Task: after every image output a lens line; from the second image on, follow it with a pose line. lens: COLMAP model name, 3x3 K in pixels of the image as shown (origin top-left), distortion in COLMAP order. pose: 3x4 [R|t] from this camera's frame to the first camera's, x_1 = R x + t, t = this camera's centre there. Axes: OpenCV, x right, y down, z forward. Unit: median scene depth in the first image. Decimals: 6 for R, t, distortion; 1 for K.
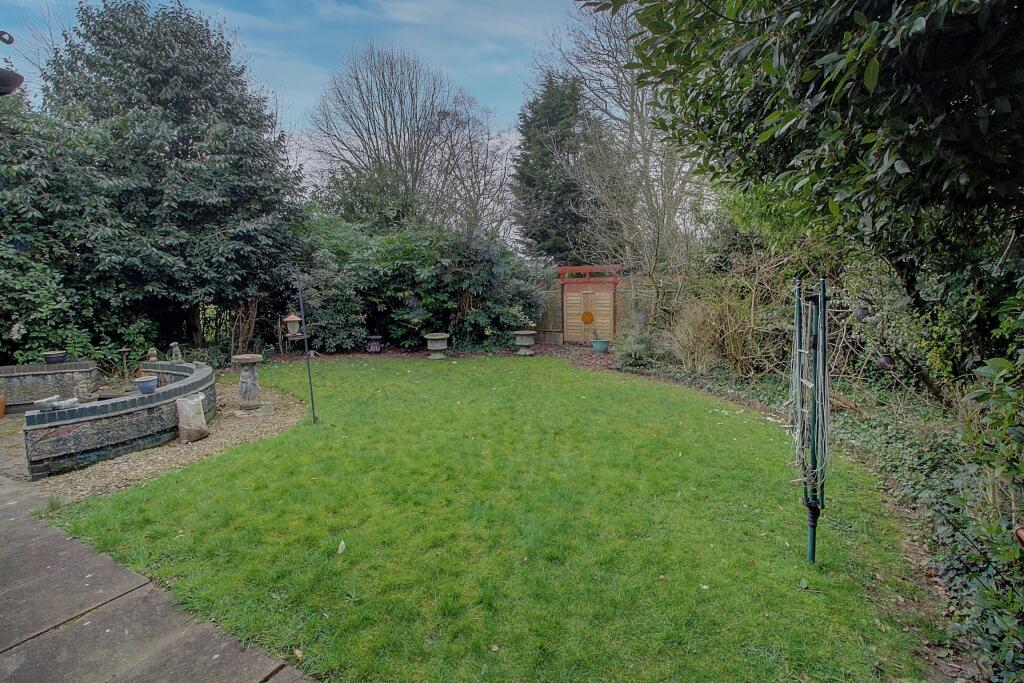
lens RADIAL K [[476.6, 0, 506.5], [0, 476.6, 334.6], [0, 0, 1]] dist [0.000199, -0.011560]
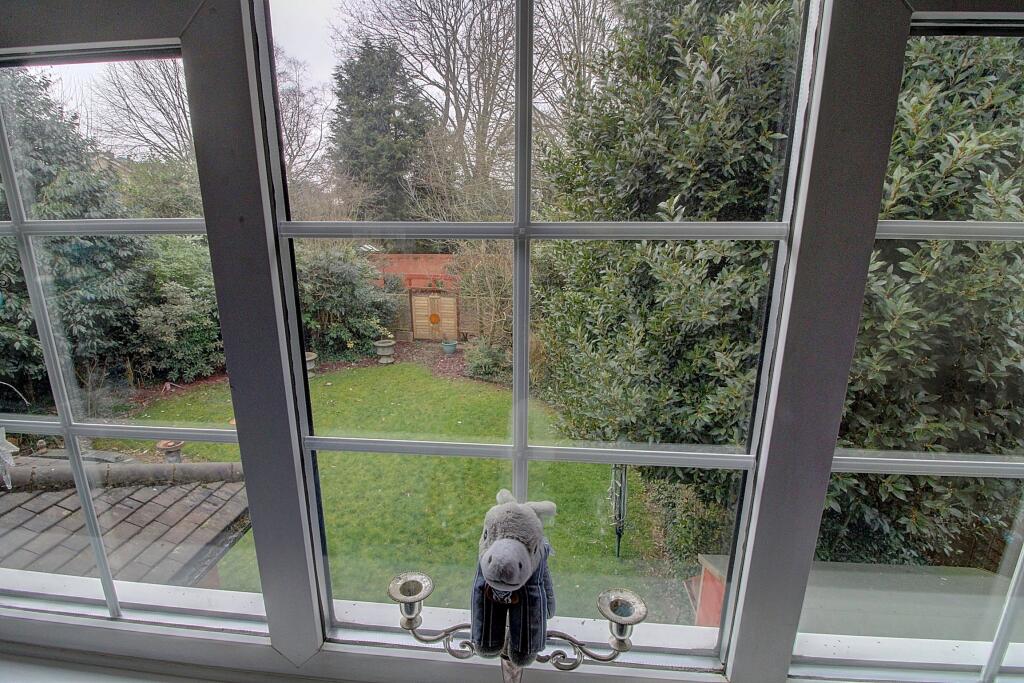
lens RADIAL K [[476.6, 0, 506.5], [0, 476.6, 334.6], [0, 0, 1]] dist [0.000199, -0.011560]
pose [[0.922325, -0.074401, 0.379184, -0.121462], [0.019667, 0.989055, 0.146229, -0.182206], [-0.385914, -0.127413, 0.913694, -0.138396]]
